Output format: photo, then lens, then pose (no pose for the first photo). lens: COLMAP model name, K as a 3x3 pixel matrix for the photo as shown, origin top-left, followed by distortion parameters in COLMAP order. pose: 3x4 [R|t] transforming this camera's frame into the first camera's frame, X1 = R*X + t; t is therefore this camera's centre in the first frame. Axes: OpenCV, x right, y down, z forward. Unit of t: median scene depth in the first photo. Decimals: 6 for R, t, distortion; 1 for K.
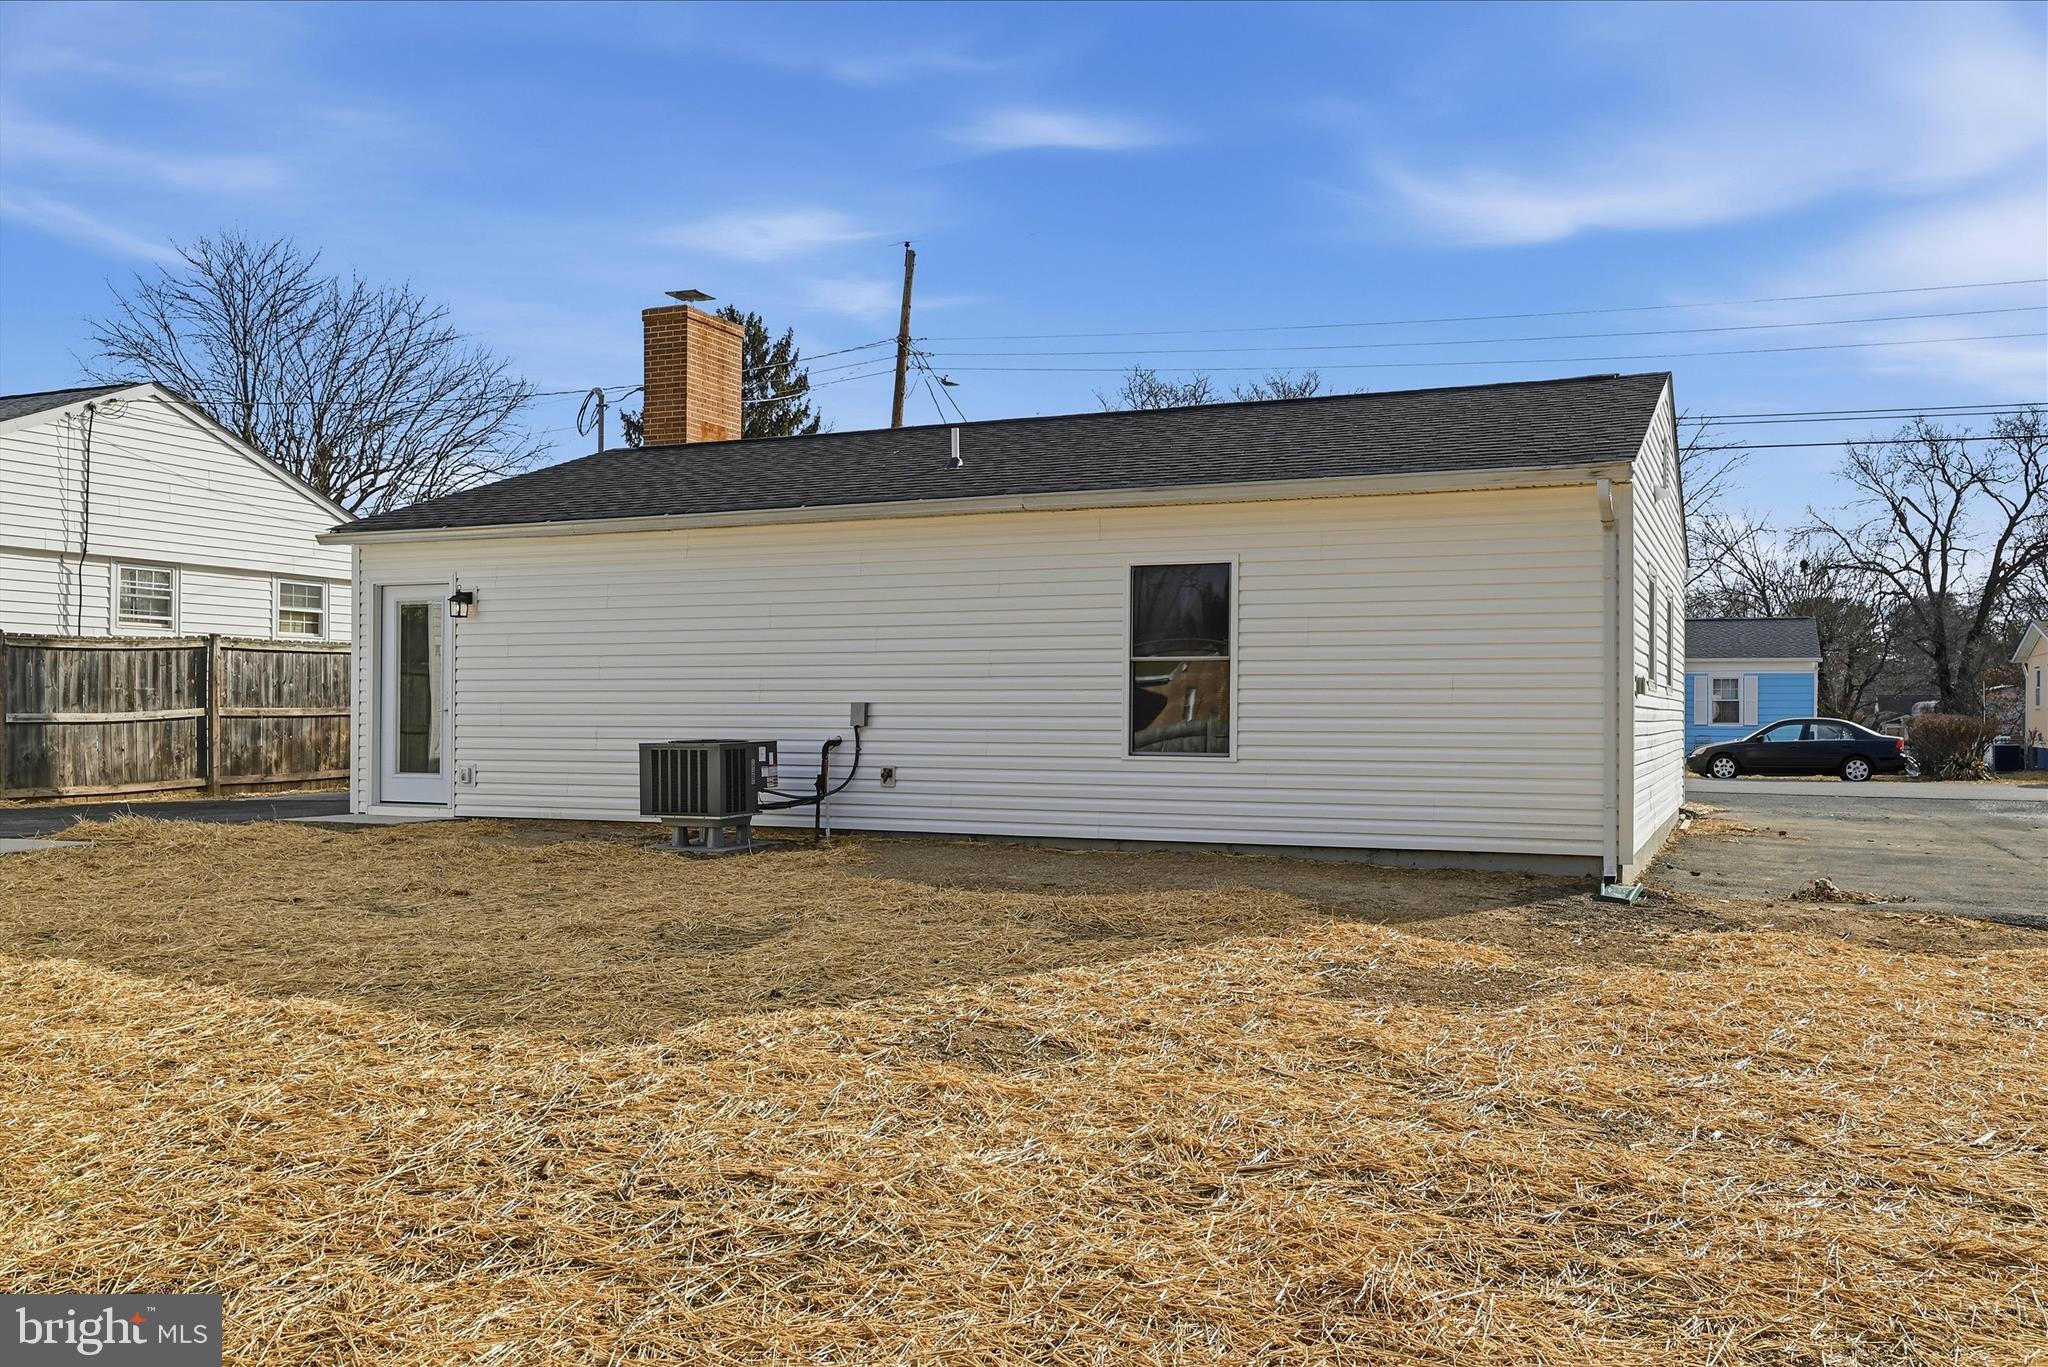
lens RADIAL K [[1812.9, 0, 1133.8], [0, 1812.9, 690.5], [0, 0, 1]] dist [0.003405, -0.008869]
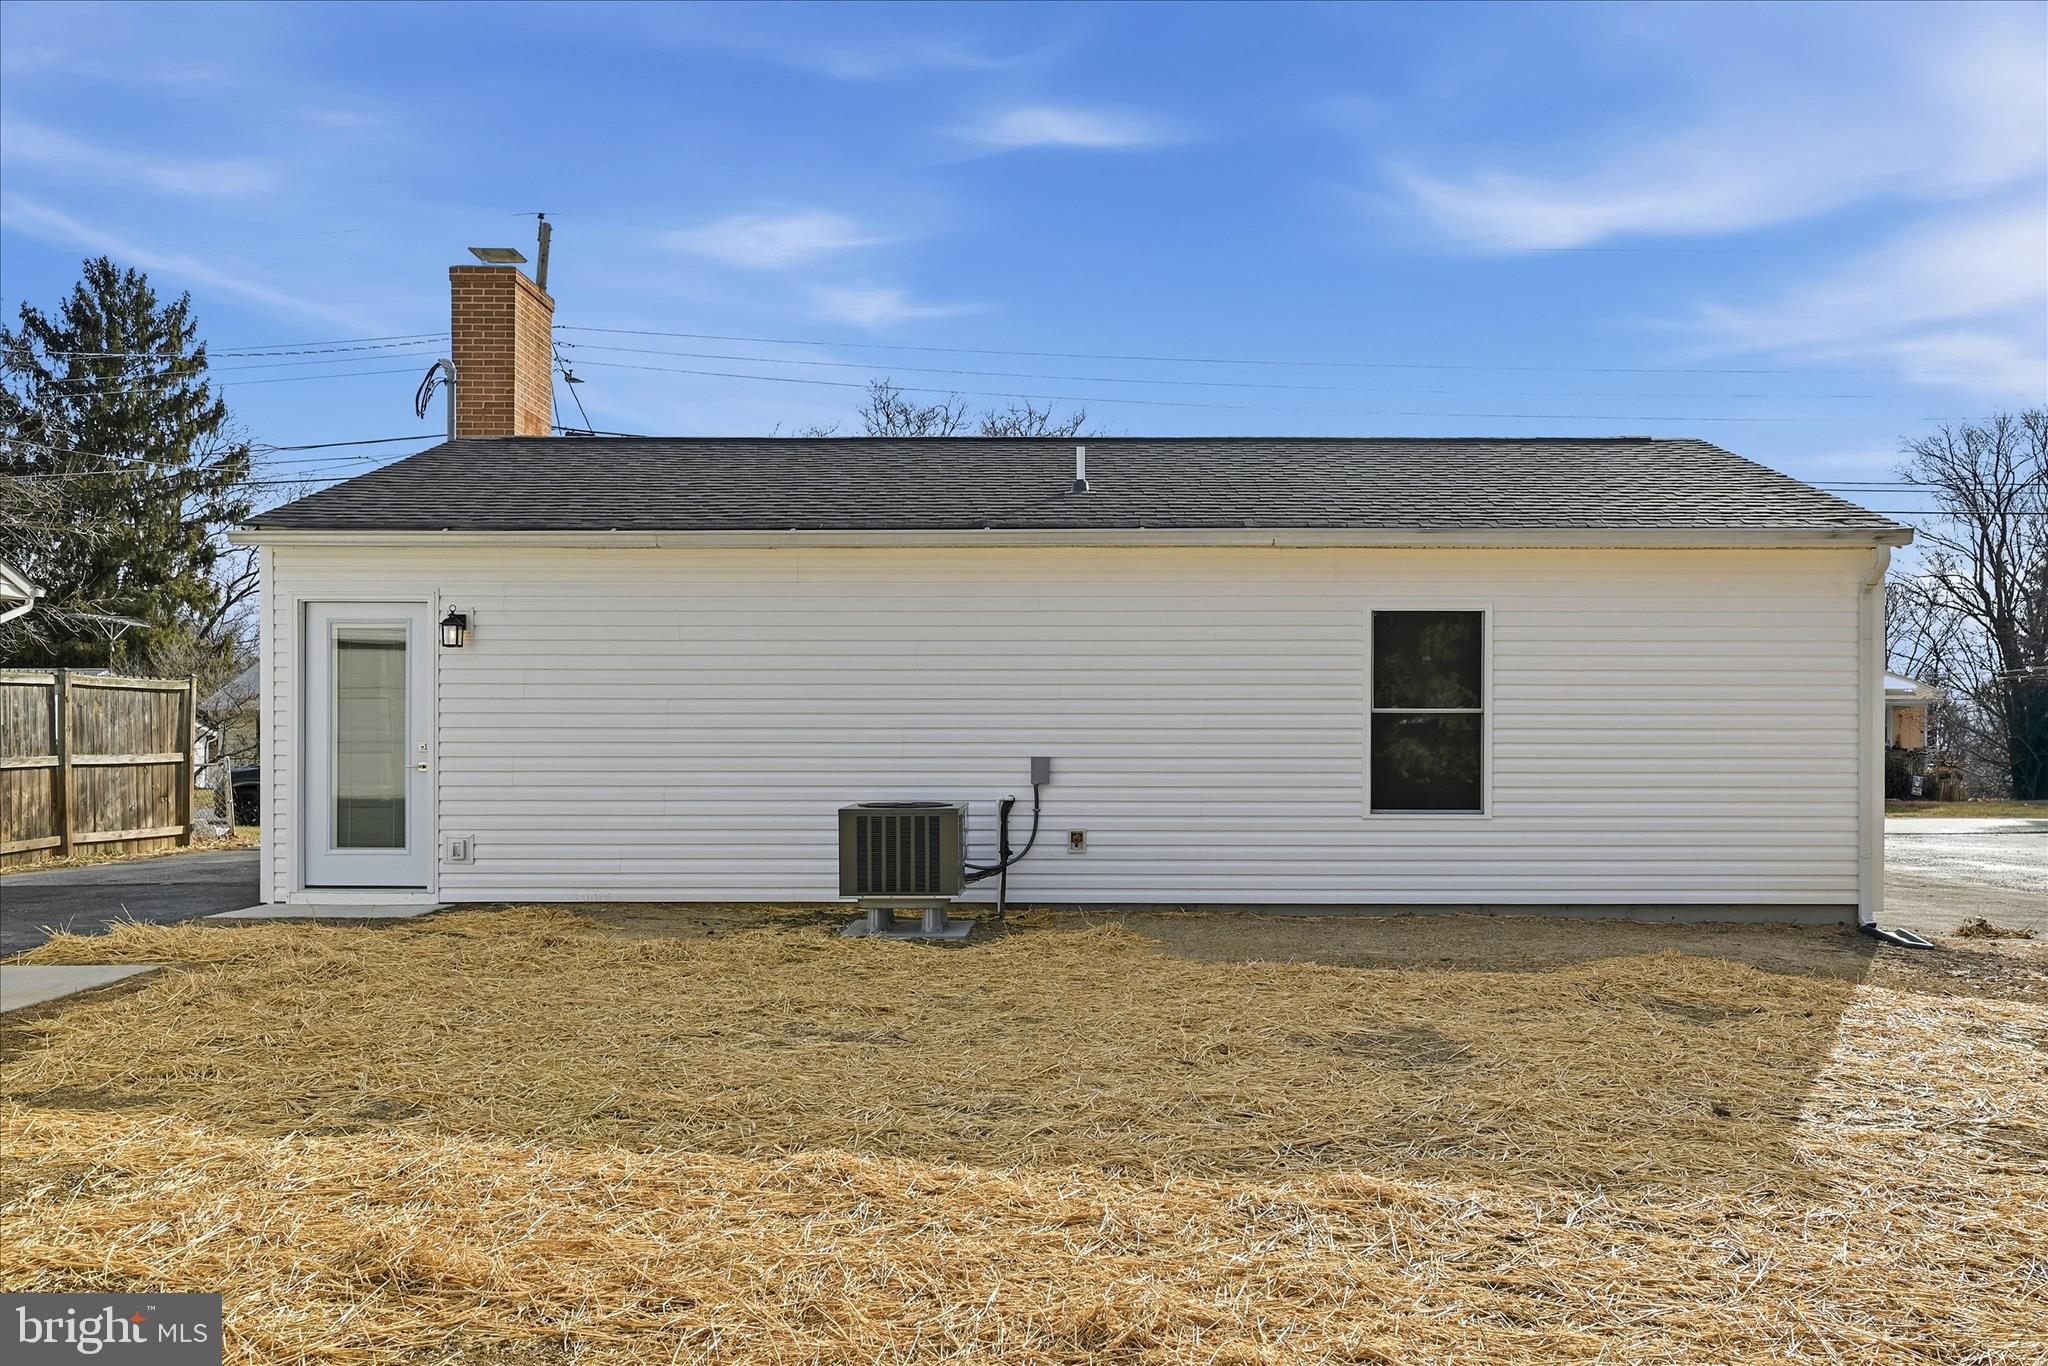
lens RADIAL K [[1812.9, 0, 1053.9], [0, 1812.9, 739.0], [0, 0, 1]] dist [0.003405, -0.008869]
pose [[0.909125, -0.000322, 0.416524, -0.510580], [-0.004375, 0.999937, 0.010321, -0.010917], [-0.416501, -0.011205, 0.909066, 0.205439]]
